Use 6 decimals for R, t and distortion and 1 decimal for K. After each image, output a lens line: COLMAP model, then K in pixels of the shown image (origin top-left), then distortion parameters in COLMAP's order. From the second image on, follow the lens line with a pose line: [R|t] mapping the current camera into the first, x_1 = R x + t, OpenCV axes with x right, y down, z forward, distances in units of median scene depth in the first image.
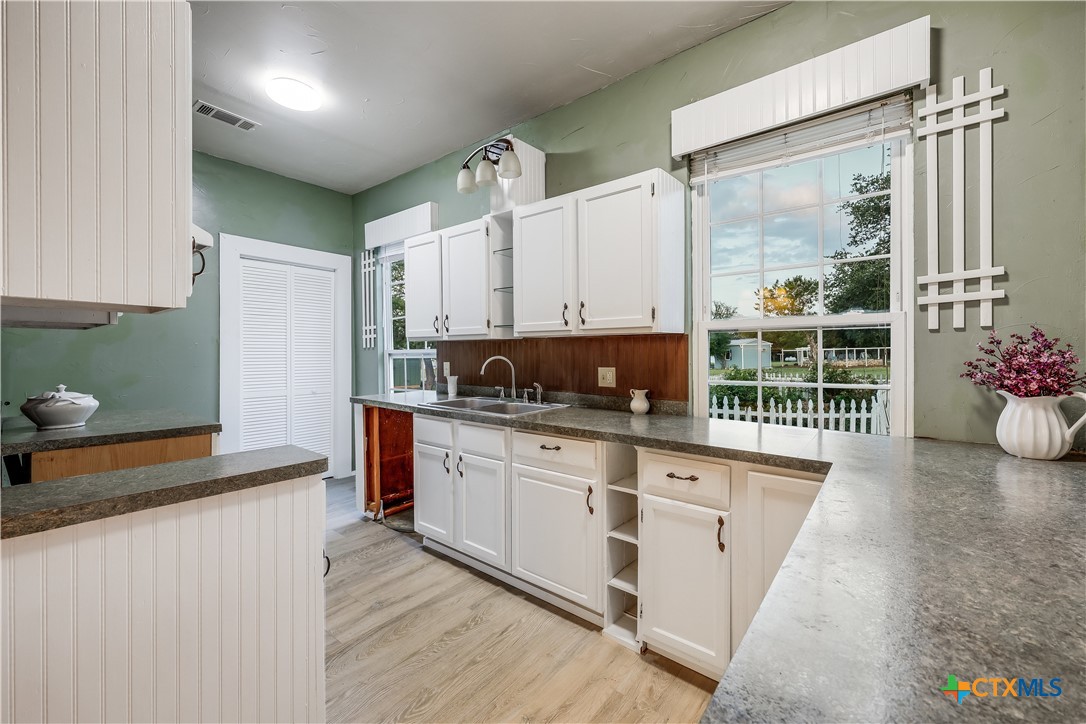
lens RADIAL K [[434.4, 0, 544.7], [0, 434.4, 357.1], [0, 0, 1]] dist [0.000095, -0.000083]
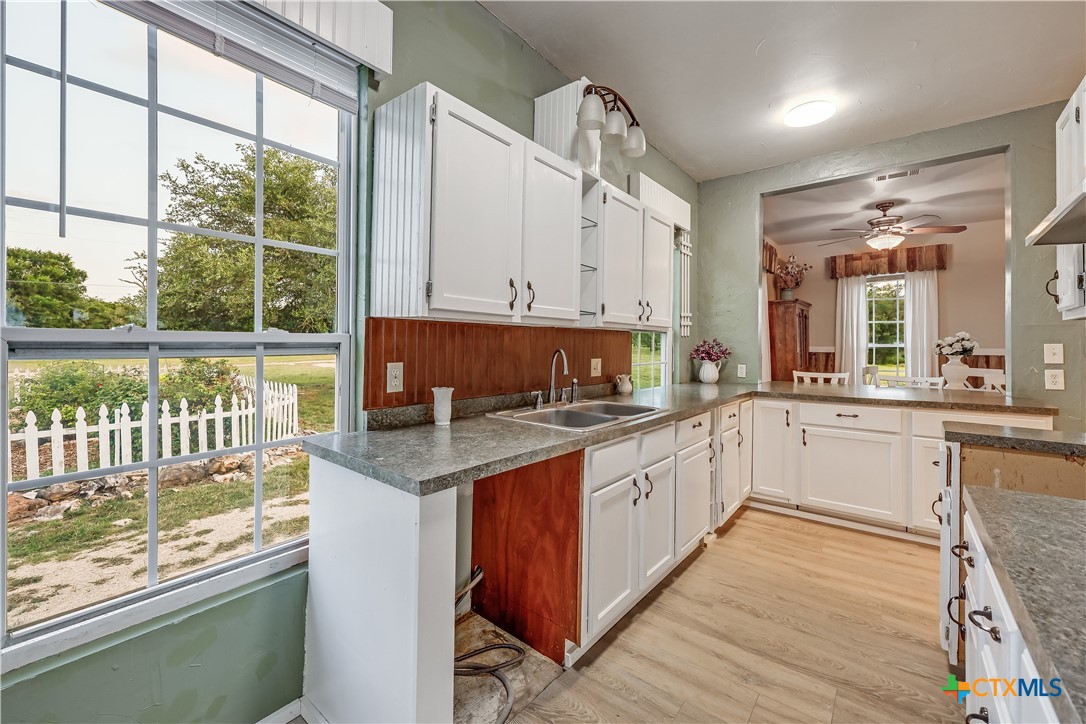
lens RADIAL K [[434.4, 0, 544.7], [0, 434.4, 358.8], [0, 0, 1]] dist [0.000095, -0.000083]
pose [[0.018668, -0.033555, 0.999263, -0.950233], [0.001786, 0.999436, 0.033527, -0.009727], [-0.999824, 0.001159, 0.018718, 1.133203]]
